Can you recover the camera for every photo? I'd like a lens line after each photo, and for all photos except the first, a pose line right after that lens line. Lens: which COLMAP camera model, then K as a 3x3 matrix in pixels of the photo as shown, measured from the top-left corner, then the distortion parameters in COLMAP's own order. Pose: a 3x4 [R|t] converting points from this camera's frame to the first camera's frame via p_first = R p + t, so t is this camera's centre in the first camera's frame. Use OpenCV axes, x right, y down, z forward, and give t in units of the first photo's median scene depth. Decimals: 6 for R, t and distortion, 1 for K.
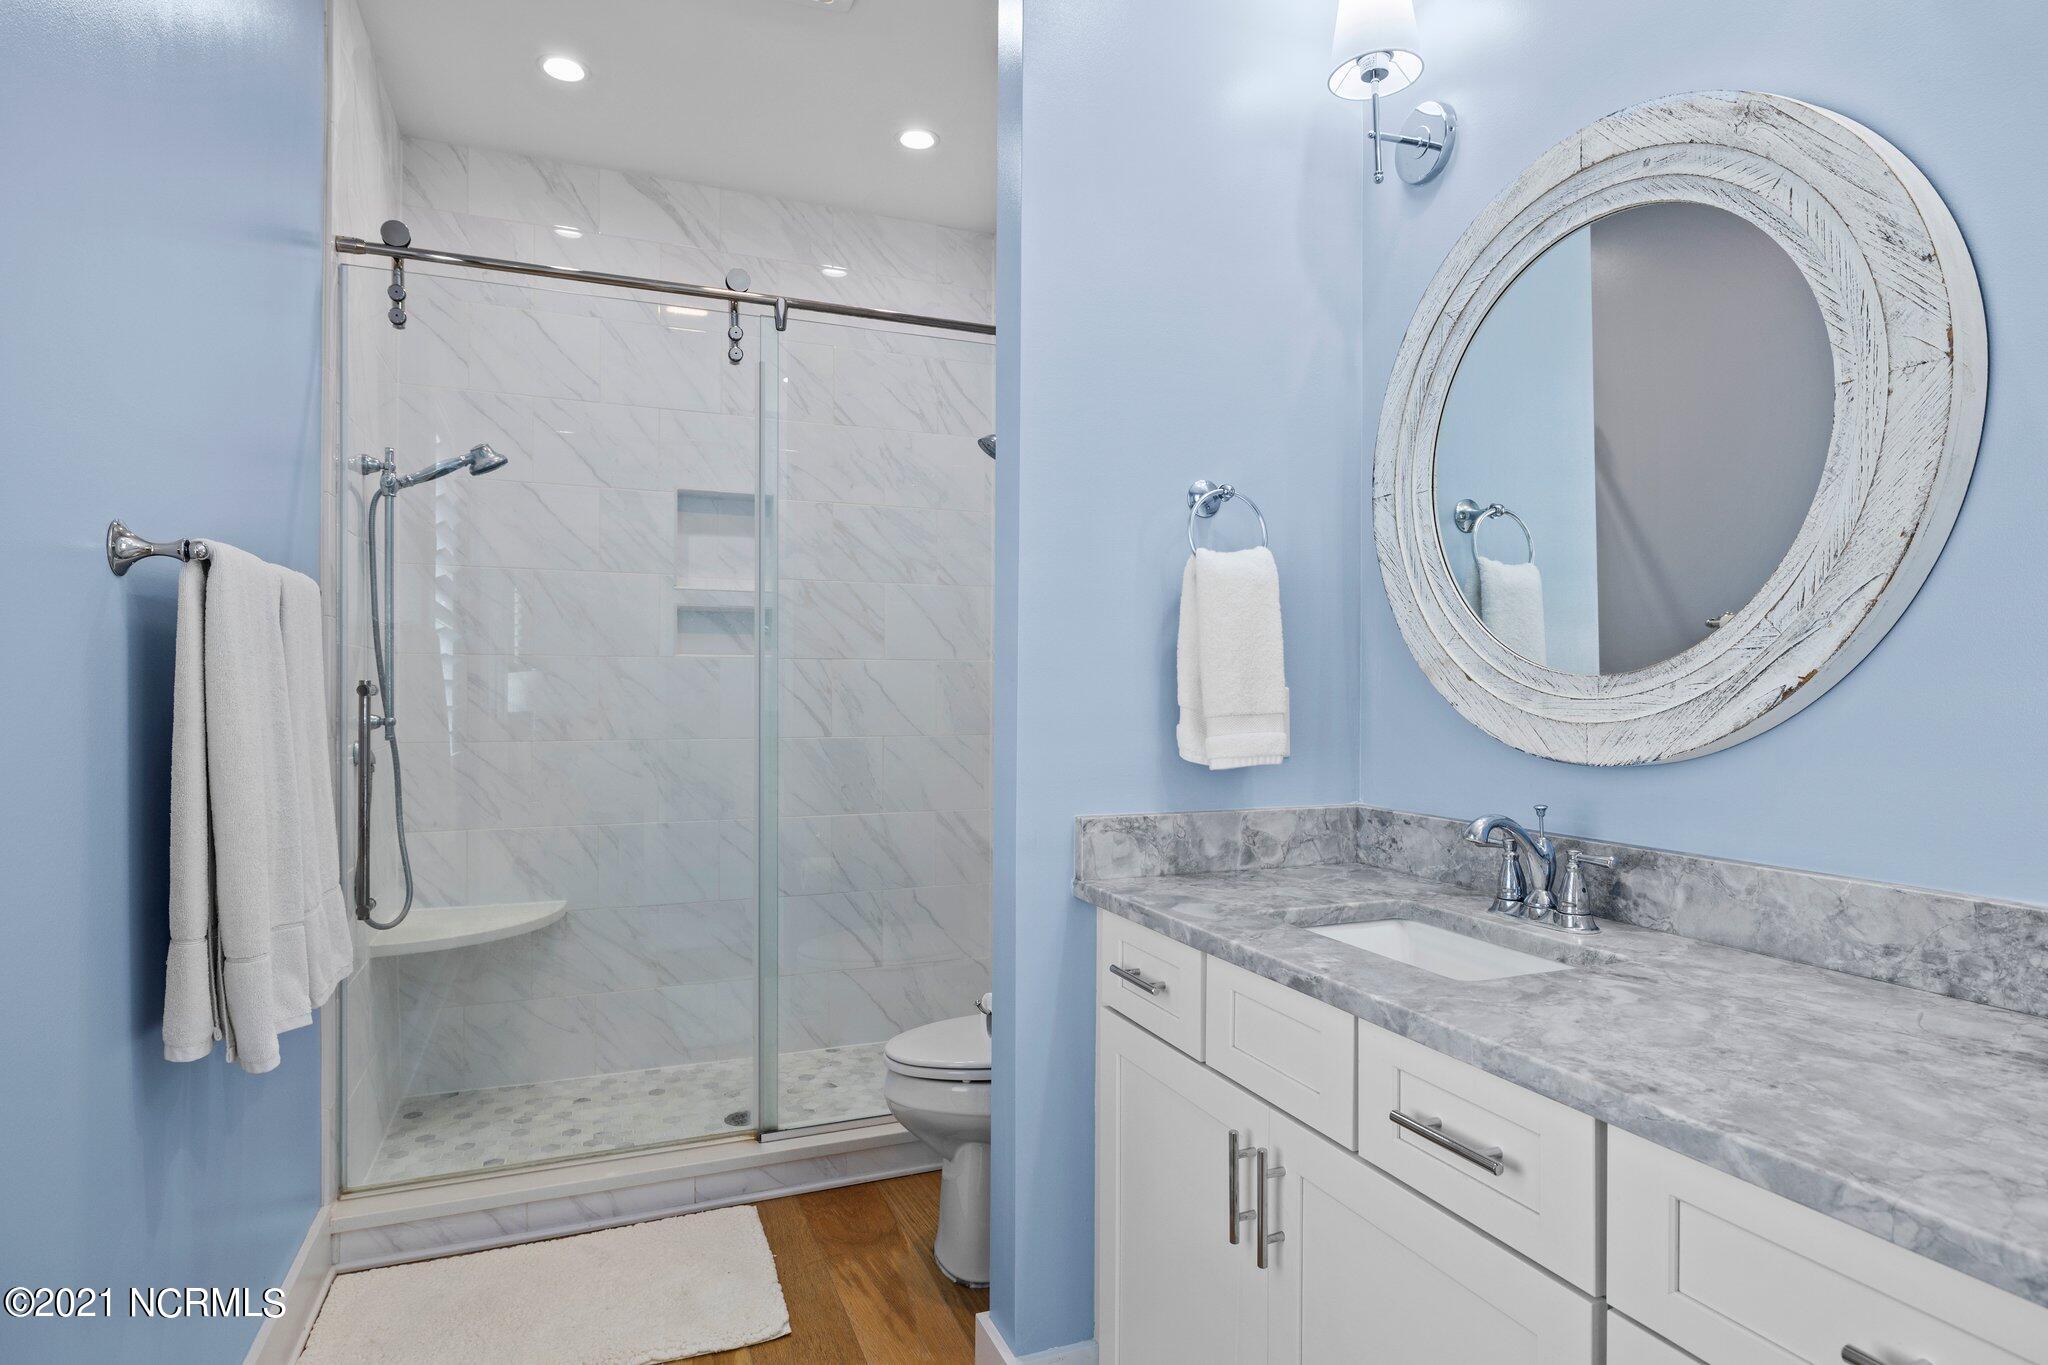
lens RADIAL K [[1114.7, 0, 1017.7], [0, 1114.7, 681.6], [0, 0, 1]] dist [0.000417, -0.002398]
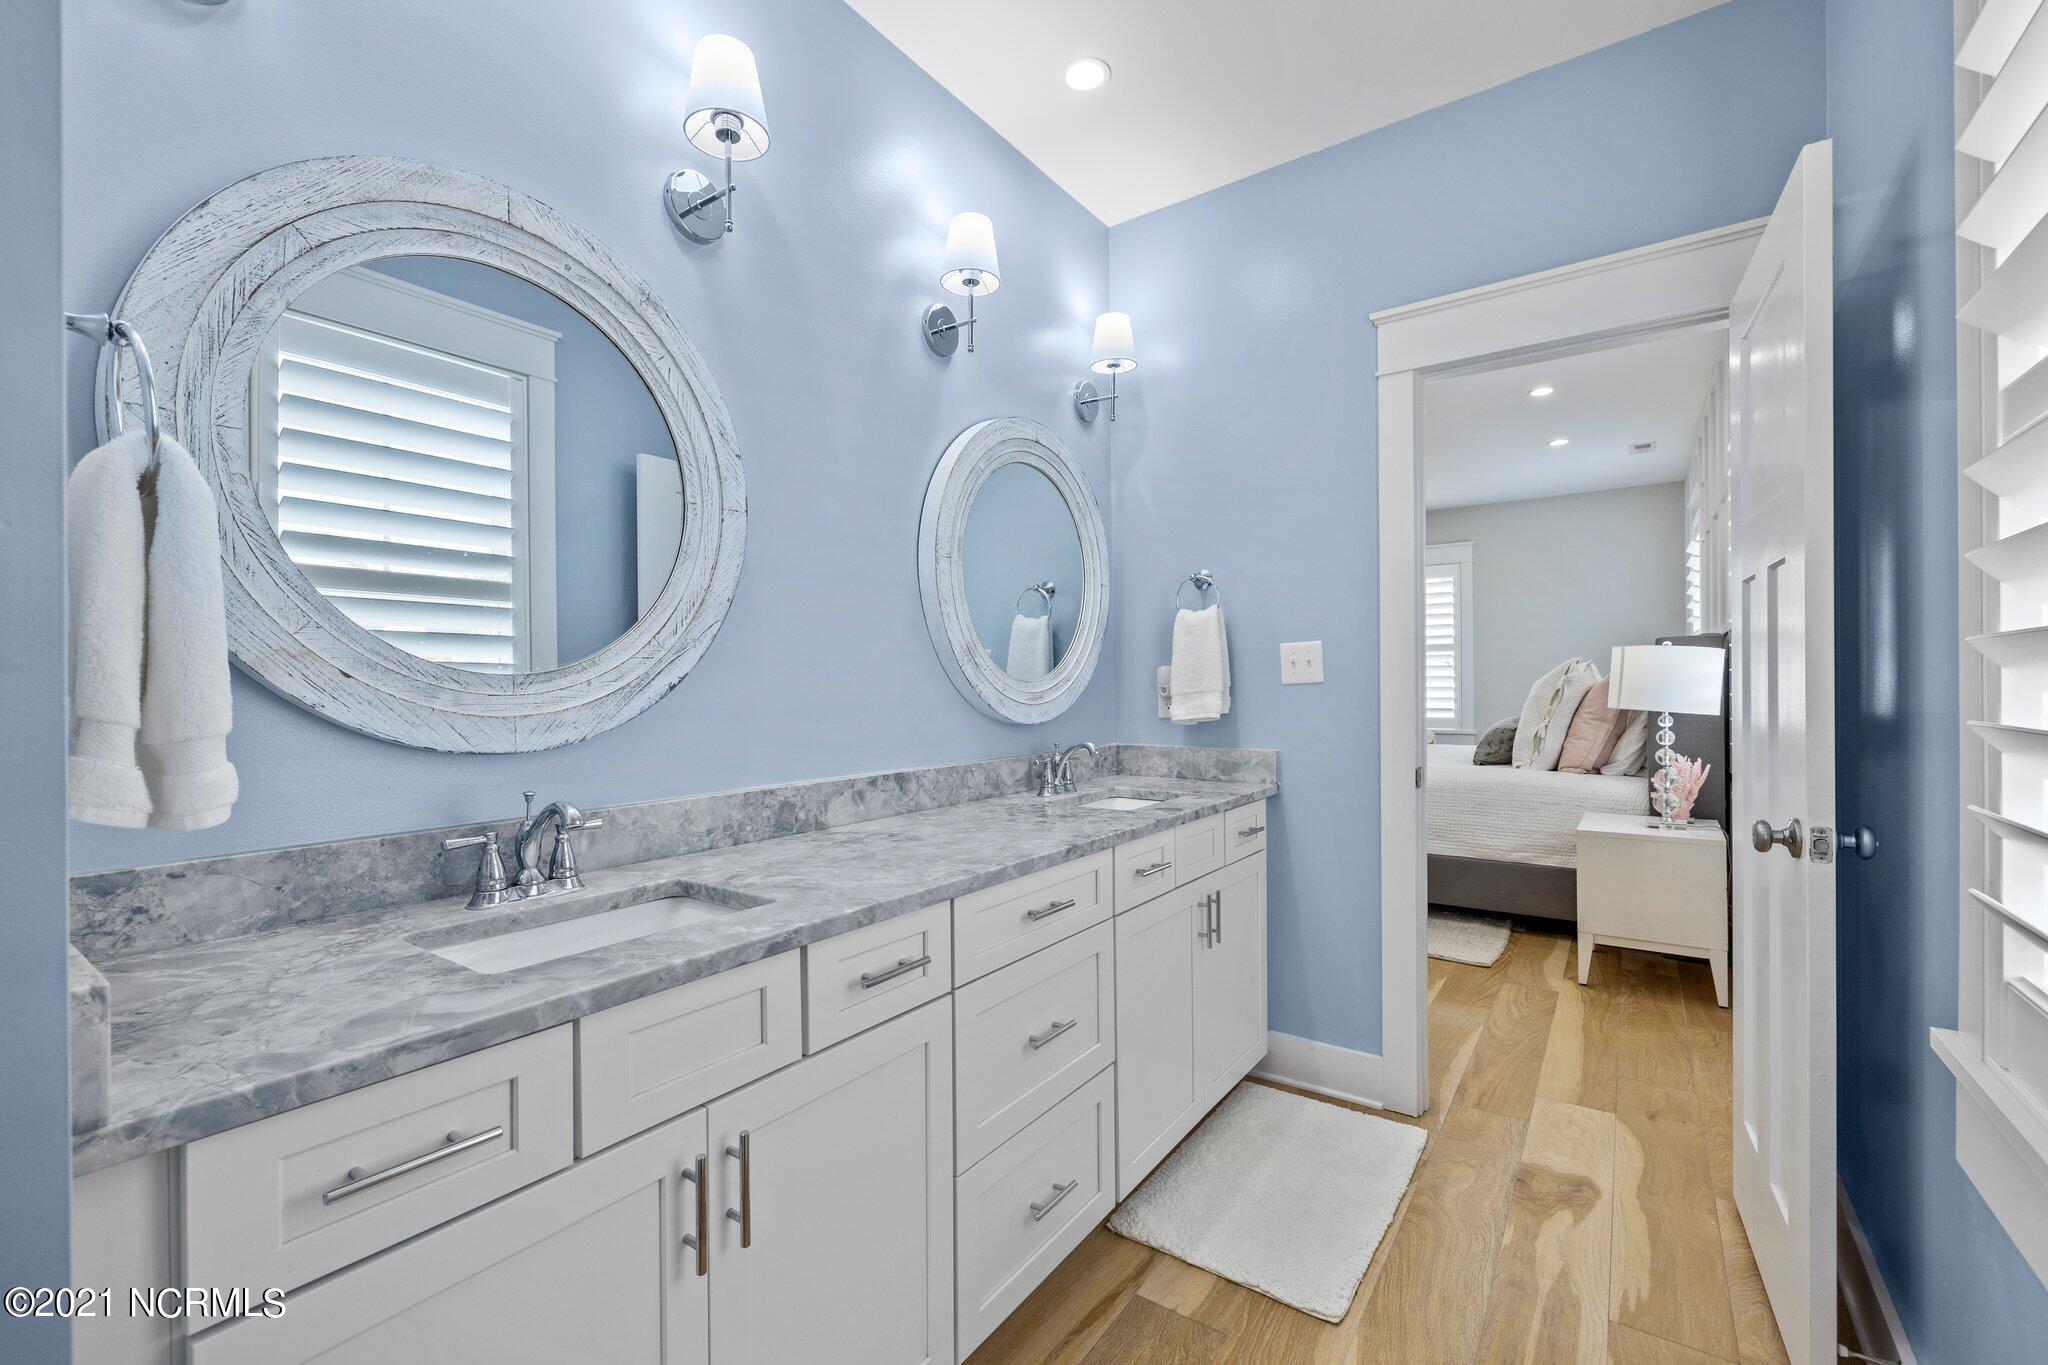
lens RADIAL K [[870.5, 0, 1015.7], [0, 870.5, 686.2], [0, 0, 1]] dist [-0.003743, -0.000176]
pose [[-0.544647, 0.000191, 0.838665, -0.587760], [0.002407, 0.999996, 0.001335, 0.007732], [-0.838662, 0.002746, -0.544645, 1.221872]]
